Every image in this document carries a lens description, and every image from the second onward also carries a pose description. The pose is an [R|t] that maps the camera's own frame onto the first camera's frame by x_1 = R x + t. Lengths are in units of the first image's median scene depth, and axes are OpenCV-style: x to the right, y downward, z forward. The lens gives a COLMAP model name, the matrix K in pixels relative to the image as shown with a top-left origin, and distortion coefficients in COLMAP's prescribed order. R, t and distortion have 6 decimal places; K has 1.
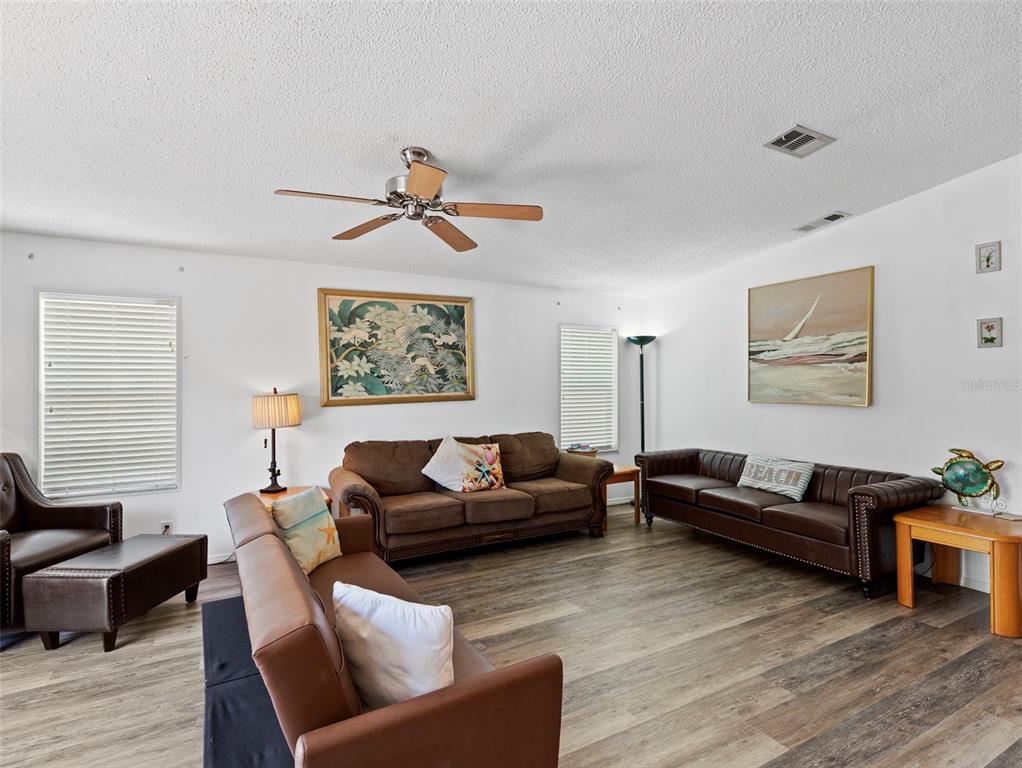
lens RADIAL K [[521.0, 0, 515.1], [0, 521.0, 389.3], [0, 0, 1]] dist [0.003059, 0.000483]
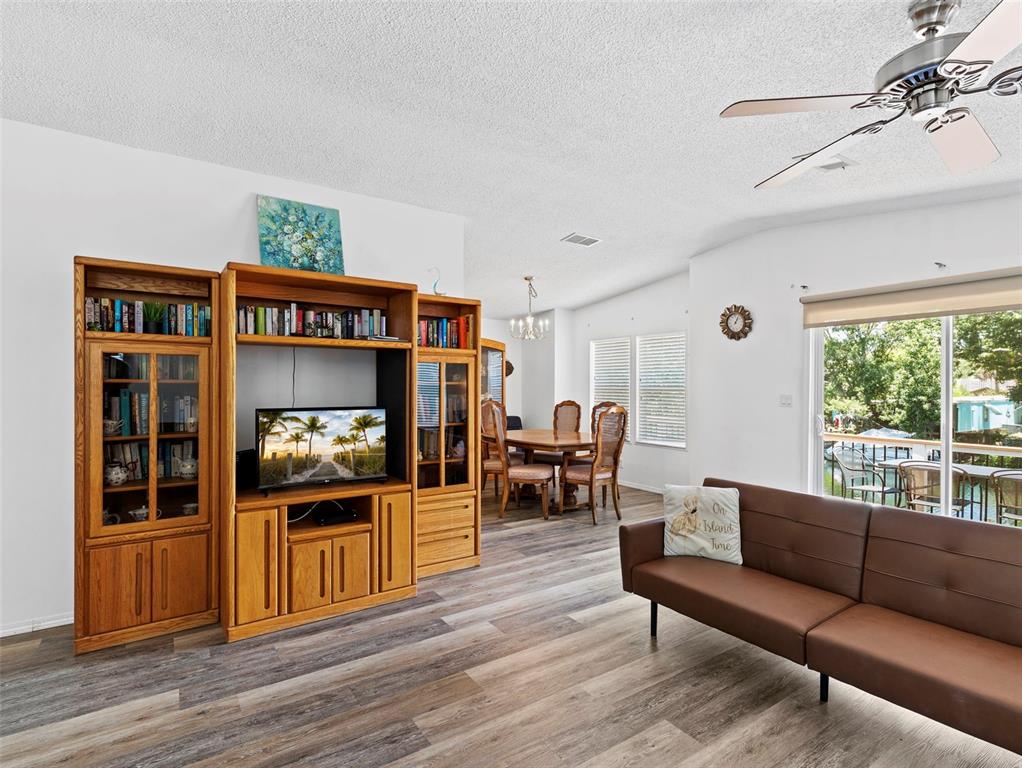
lens RADIAL K [[521.0, 0, 515.1], [0, 521.0, 389.3], [0, 0, 1]] dist [0.003059, 0.000483]
pose [[-0.996016, -0.000375, -0.089172, 0.227355], [-0.001506, 0.999919, 0.012612, -0.007837], [0.089160, 0.012696, -0.995936, 1.003416]]
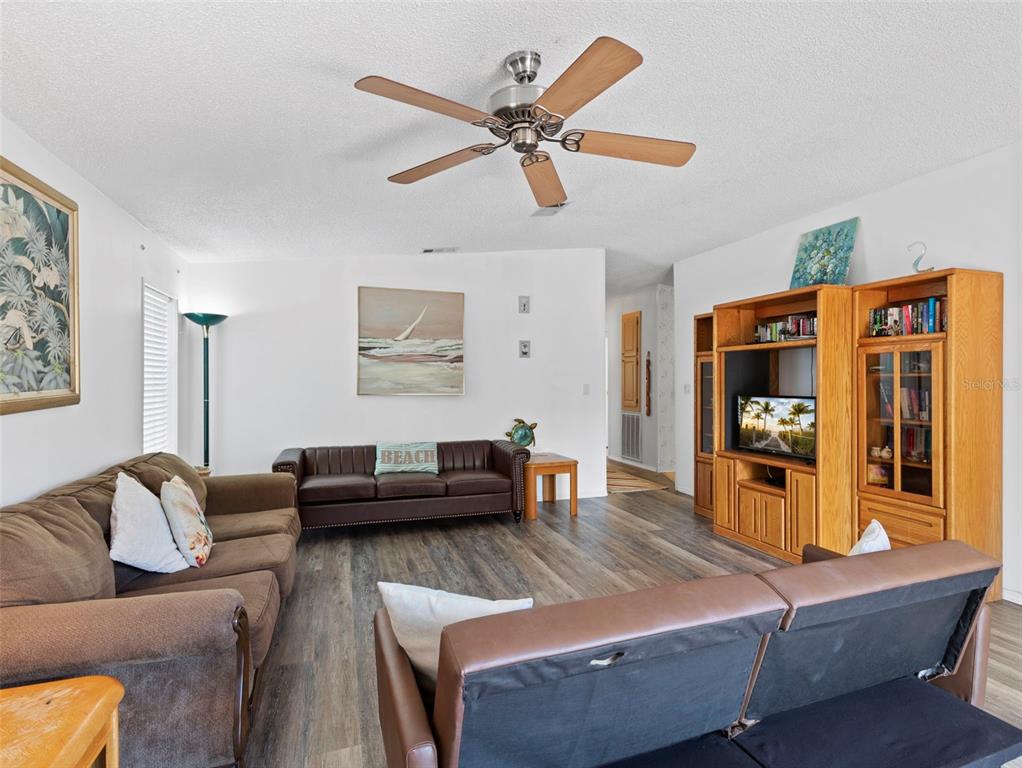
lens RADIAL K [[521.0, 0, 515.1], [0, 521.0, 389.3], [0, 0, 1]] dist [0.003059, 0.000483]
pose [[0.178012, -0.012372, 0.983951, -0.582088], [0.005062, 0.999919, 0.011656, 0.002307], [-0.984015, 0.002906, 0.178060, 0.559389]]
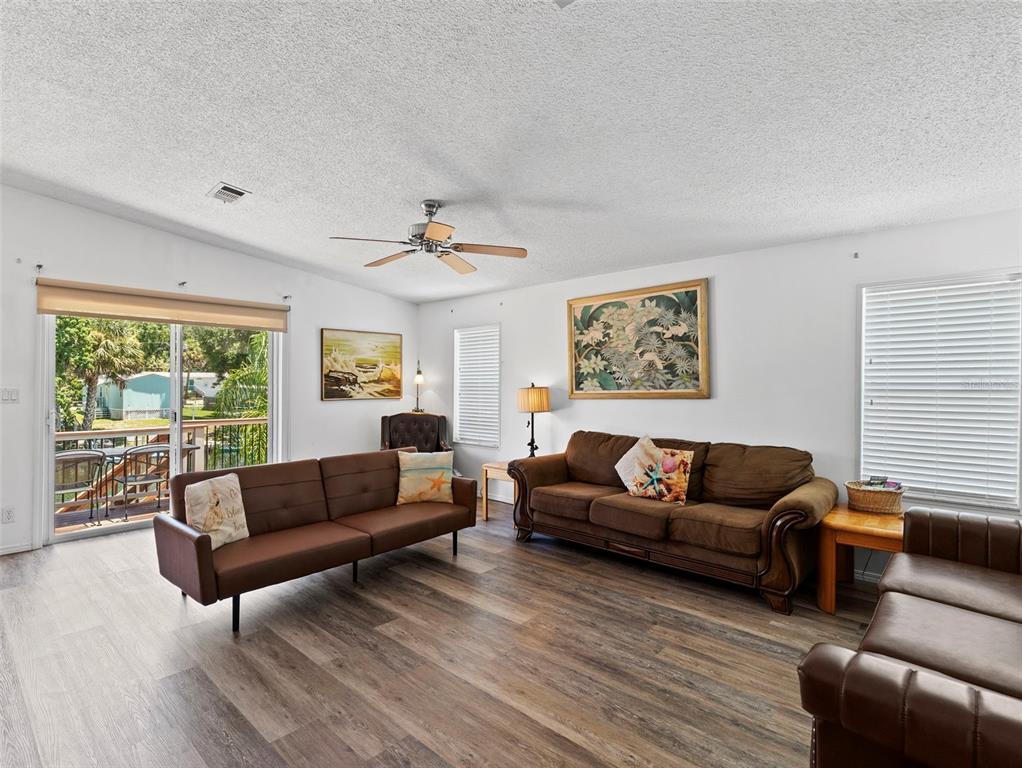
lens RADIAL K [[521.0, 0, 515.1], [0, 521.0, 389.3], [0, 0, 1]] dist [0.003059, 0.000483]
pose [[0.322139, 0.017769, -0.946526, 0.714514], [-0.009622, 0.999834, 0.015495, -0.005923], [0.946643, 0.004116, 0.322256, 0.493555]]
